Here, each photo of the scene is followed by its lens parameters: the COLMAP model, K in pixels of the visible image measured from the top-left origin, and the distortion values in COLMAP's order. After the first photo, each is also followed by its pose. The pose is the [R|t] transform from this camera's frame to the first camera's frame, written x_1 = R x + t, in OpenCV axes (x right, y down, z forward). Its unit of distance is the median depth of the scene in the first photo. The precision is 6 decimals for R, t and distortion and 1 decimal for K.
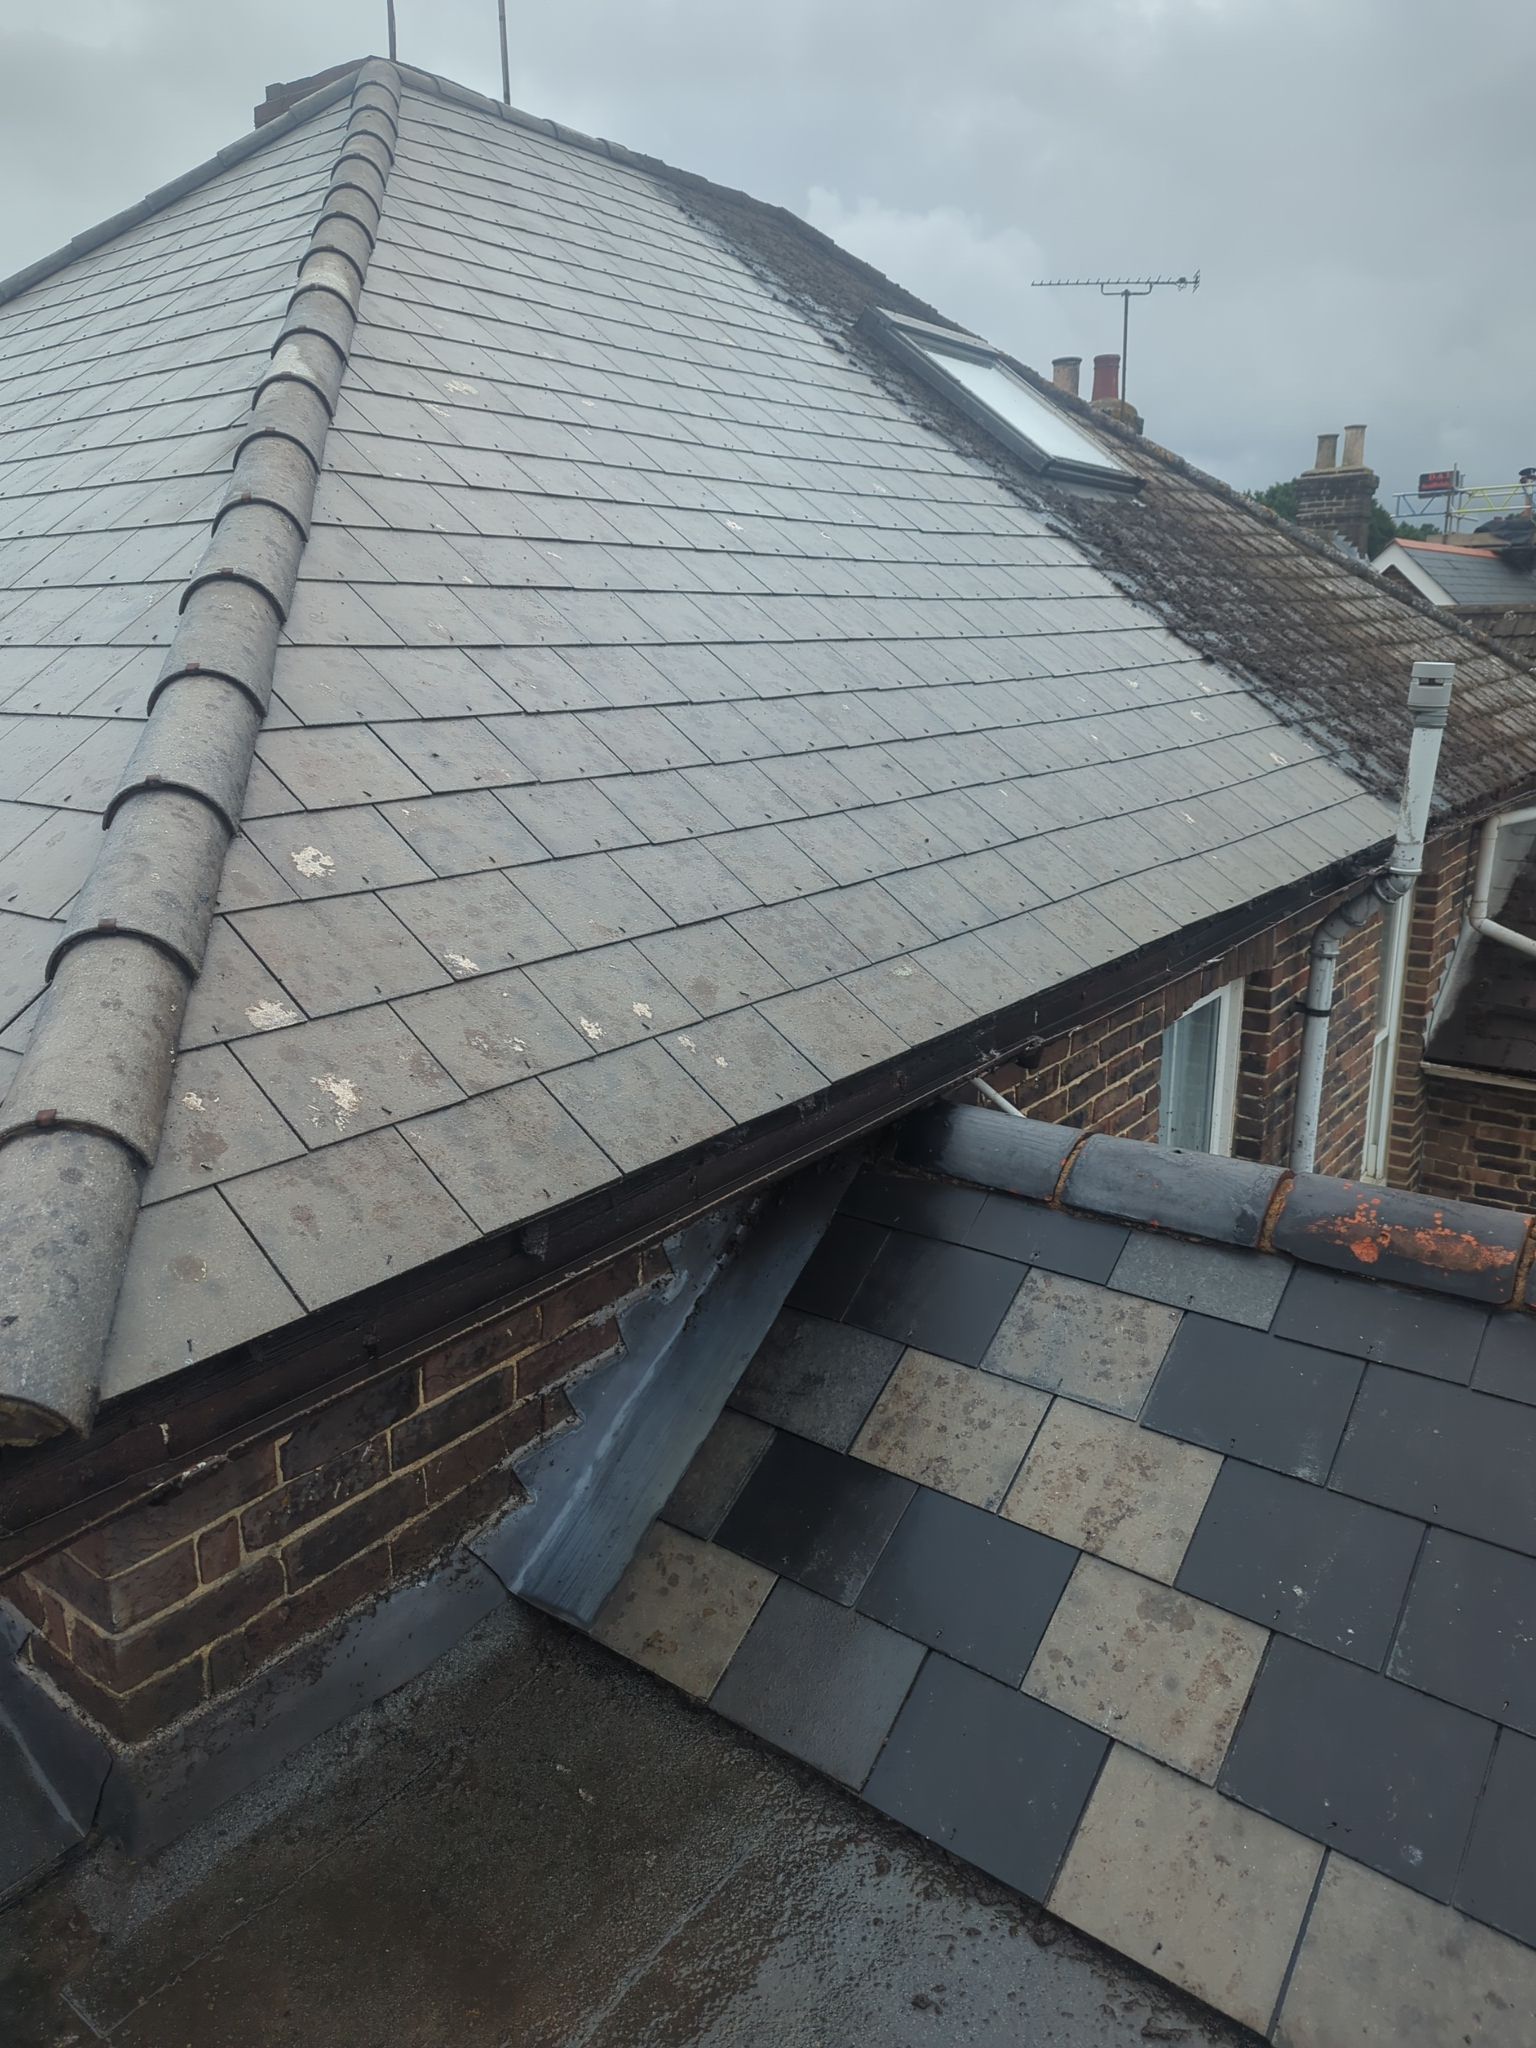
lens RADIAL K [[1451.3, 0, 757.9], [0, 1451.3, 1008.6], [0, 0, 1]] dist [0.068226, -0.059950]
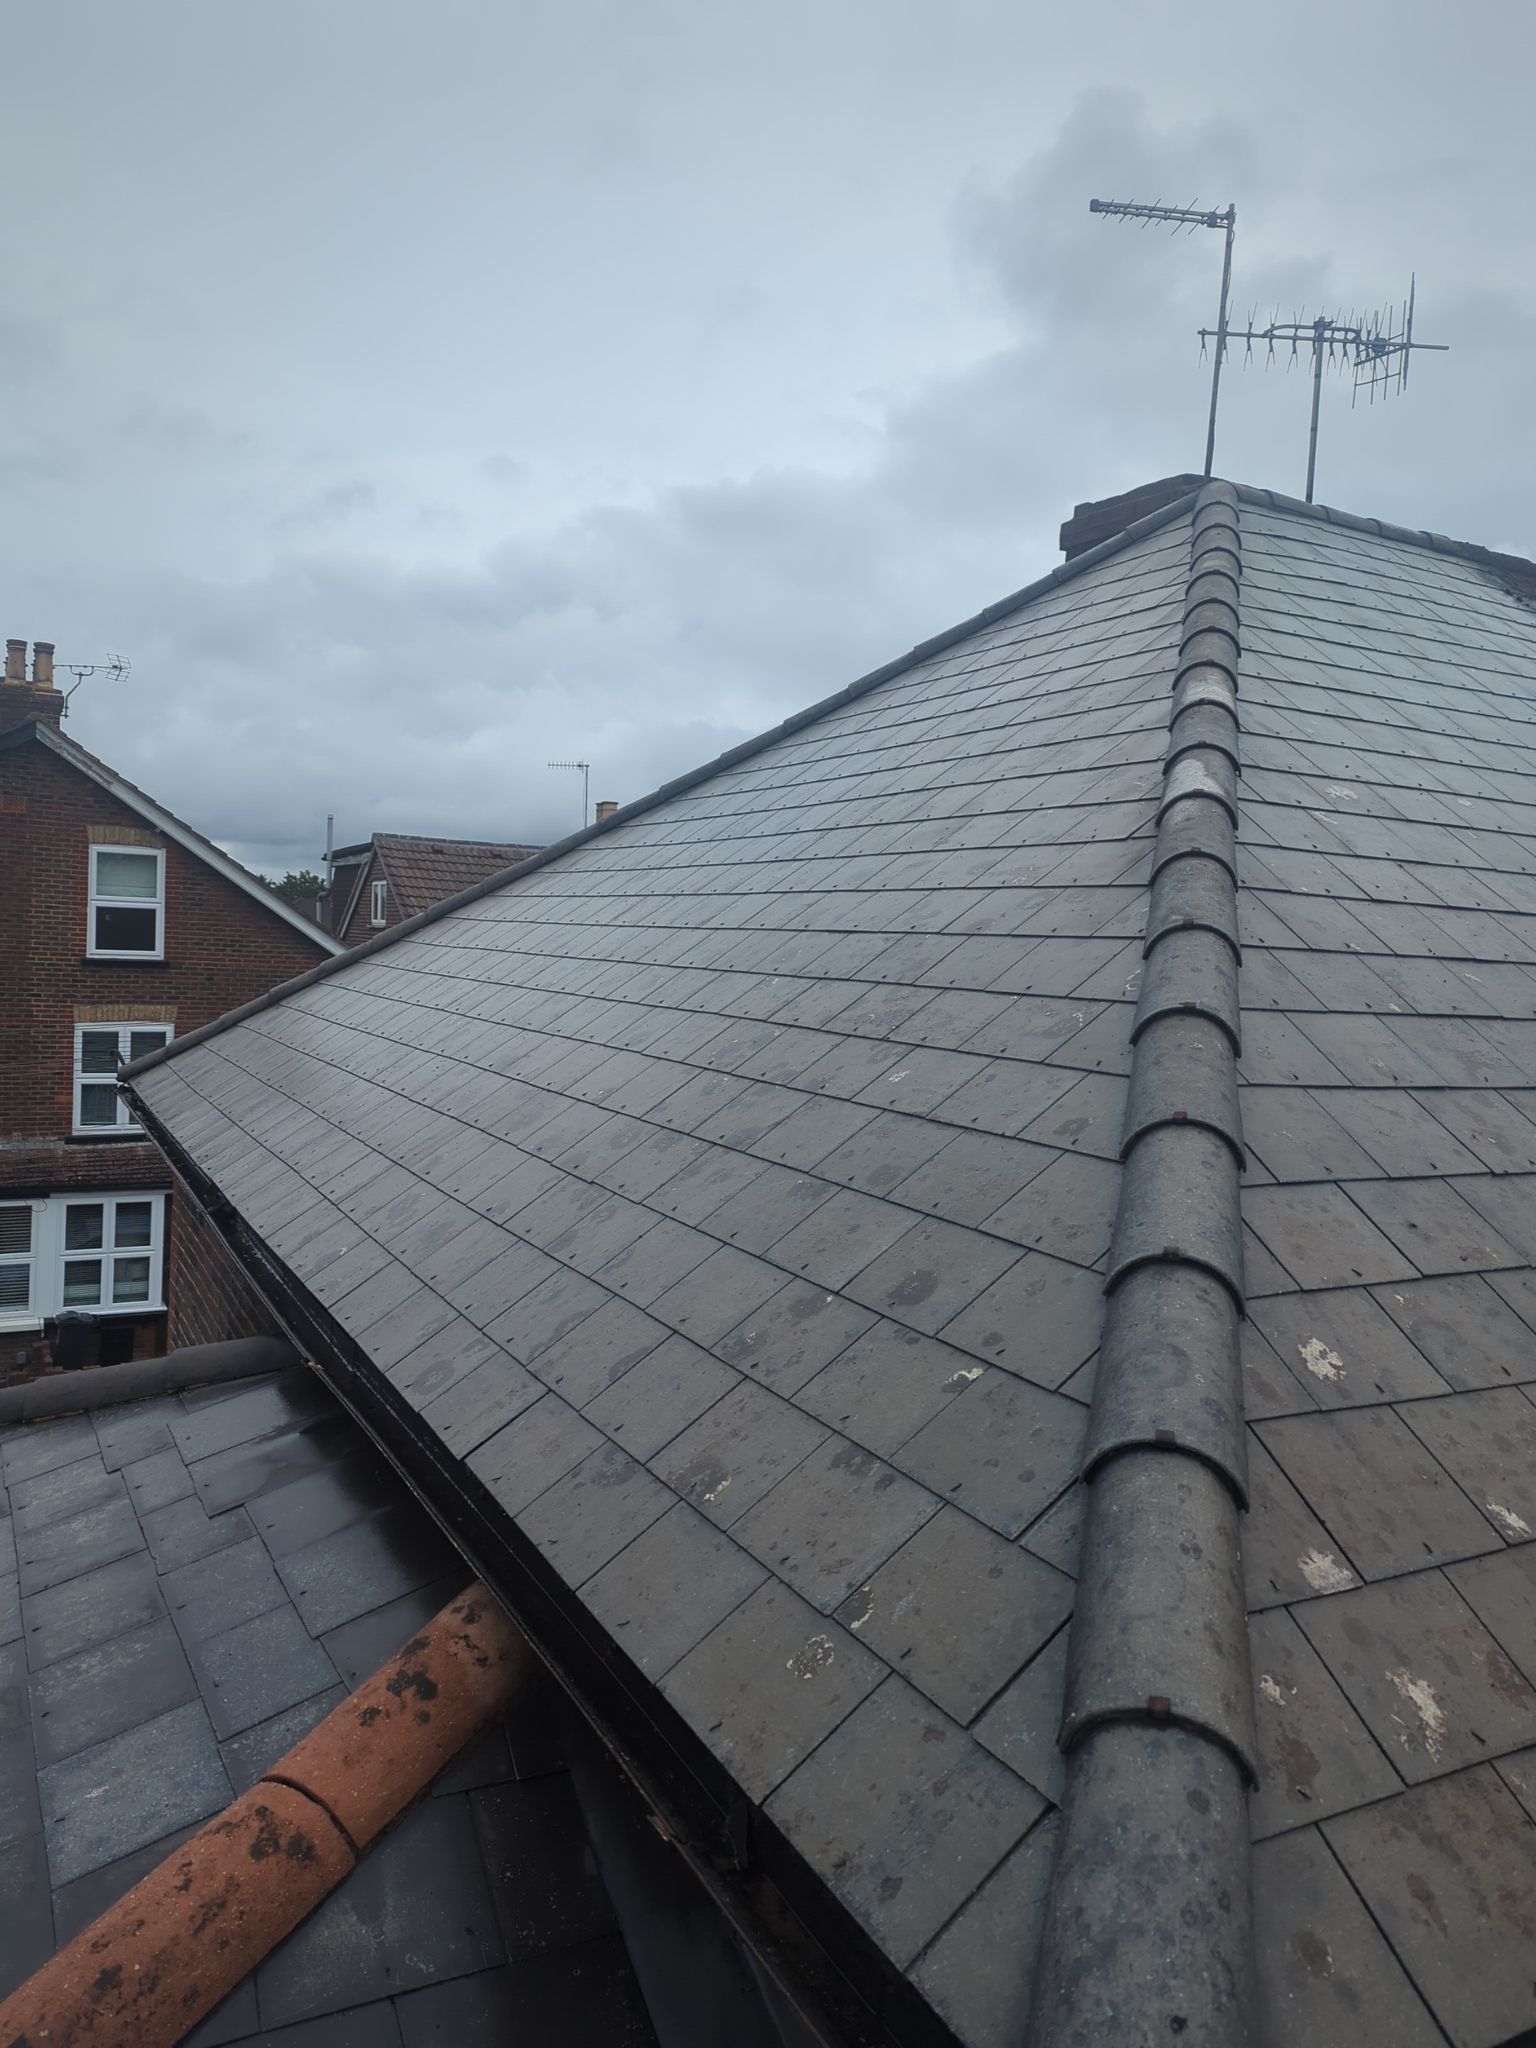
lens RADIAL K [[1451.3, 0, 746.7], [0, 1451.3, 1016.1], [0, 0, 1]] dist [0.068226, -0.059950]
pose [[0.909763, 0.079392, -0.407466, -0.253473], [-0.161537, 0.971885, -0.171304, -0.086282], [0.382410, 0.221667, 0.897010, 0.033276]]
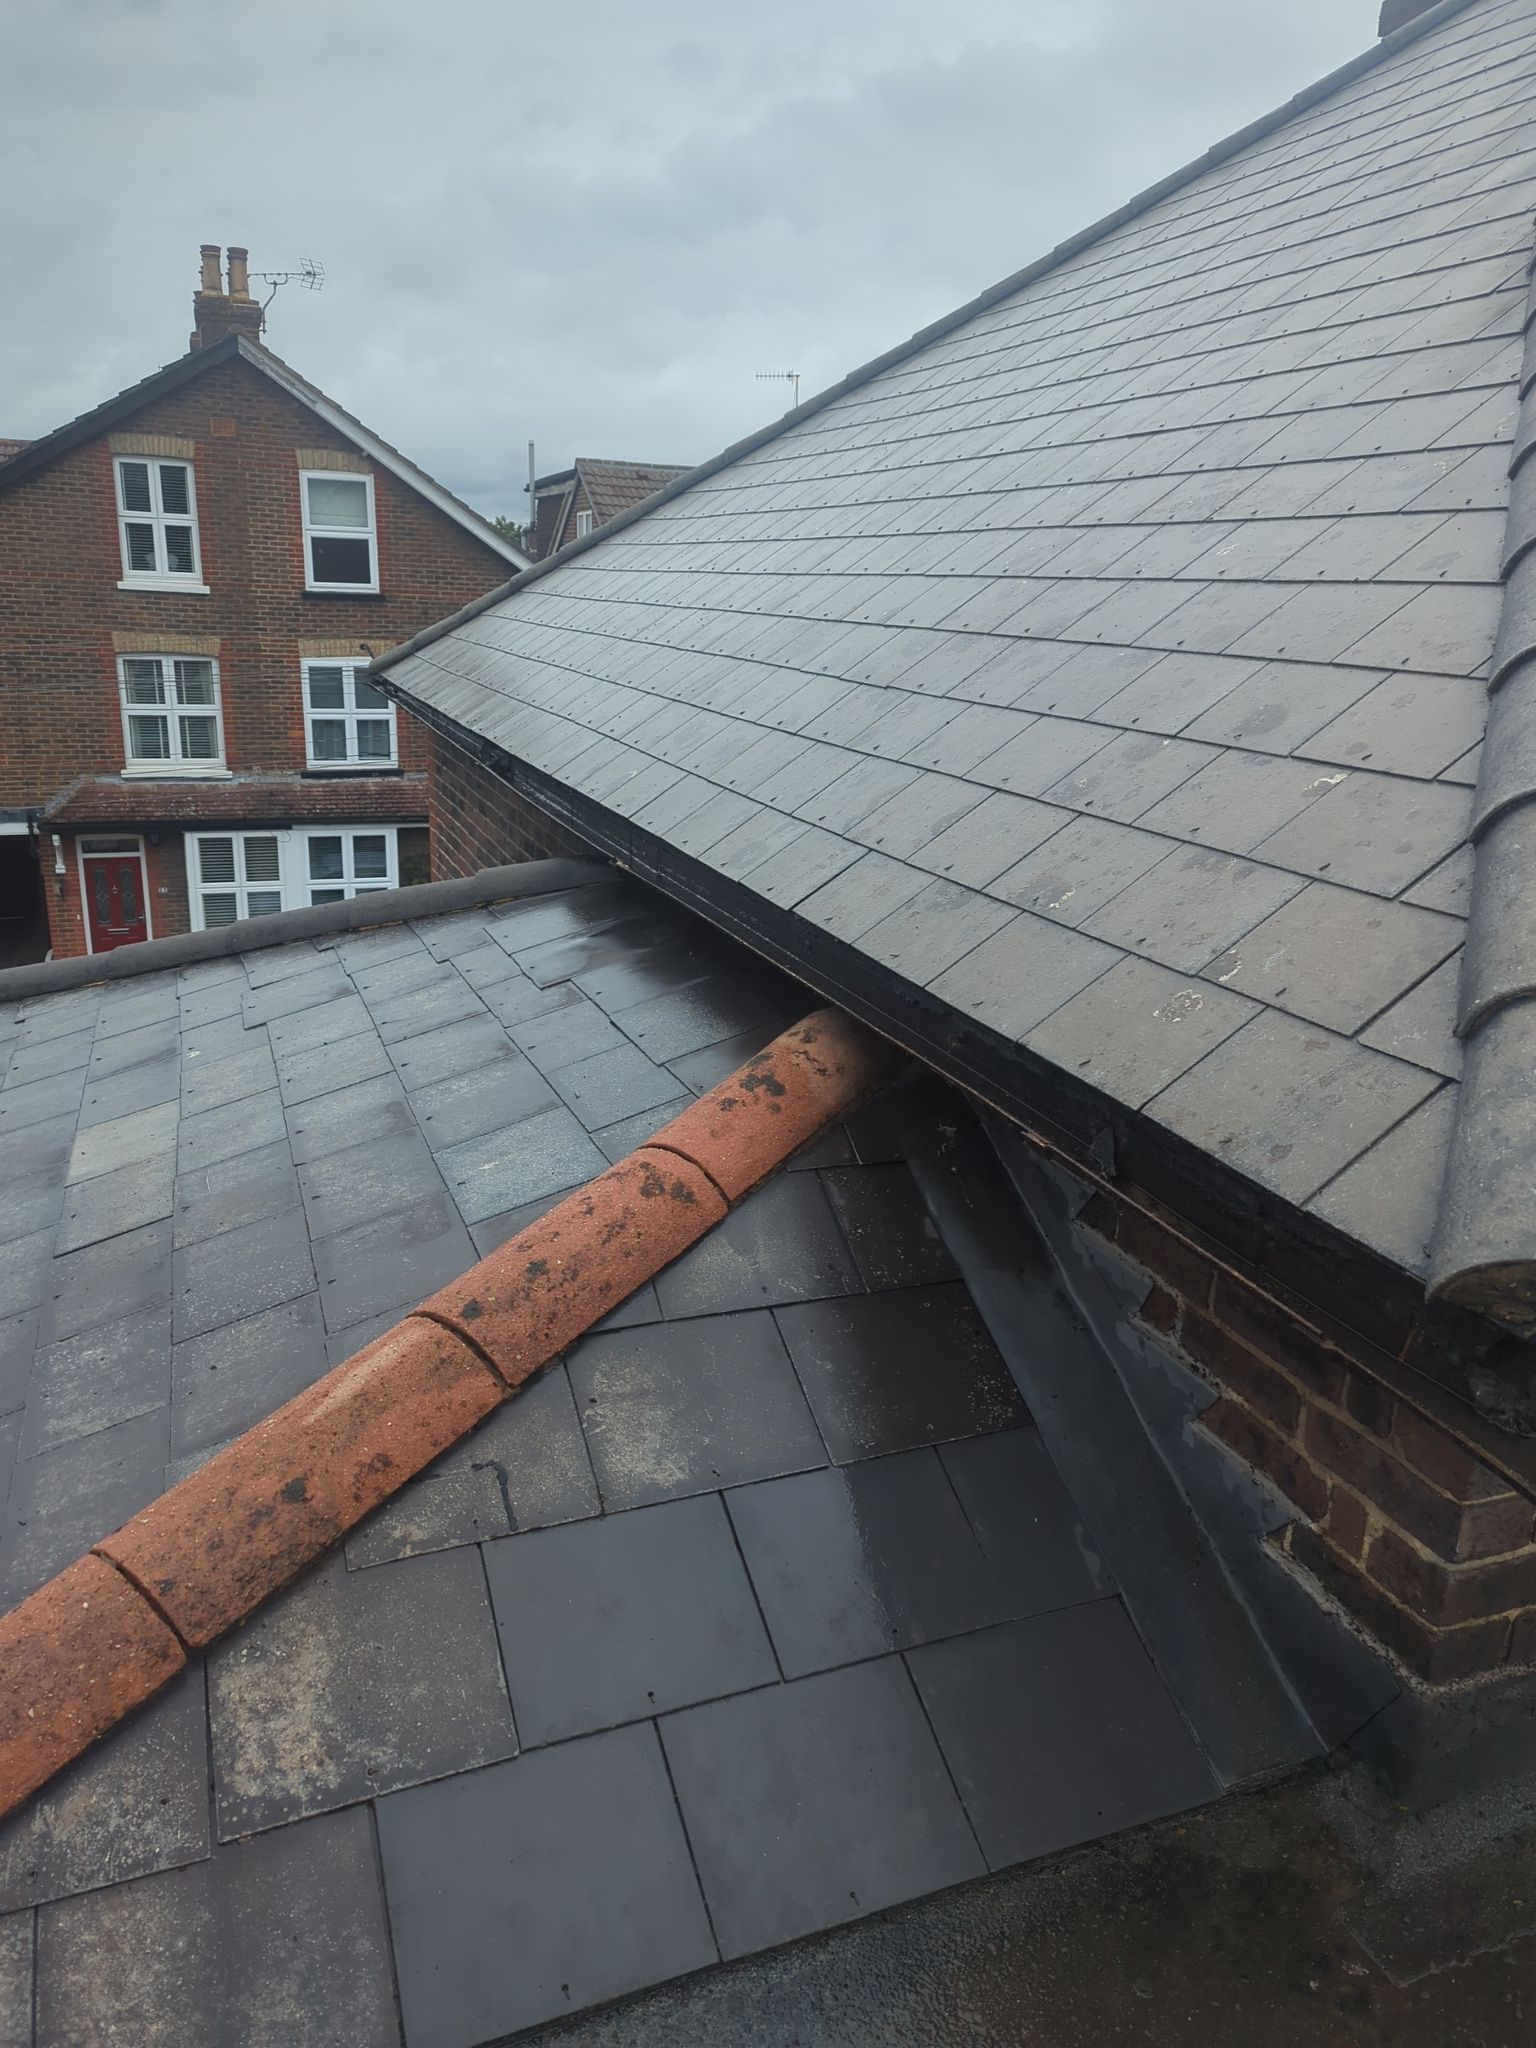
lens RADIAL K [[1451.3, 0, 784.3], [0, 1451.3, 1015.4], [0, 0, 1]] dist [0.068226, -0.059950]
pose [[0.859579, 0.190398, -0.474207, -0.309511], [-0.177055, 0.981480, 0.073130, 0.074088], [0.479349, 0.021100, 0.877371, 0.004536]]
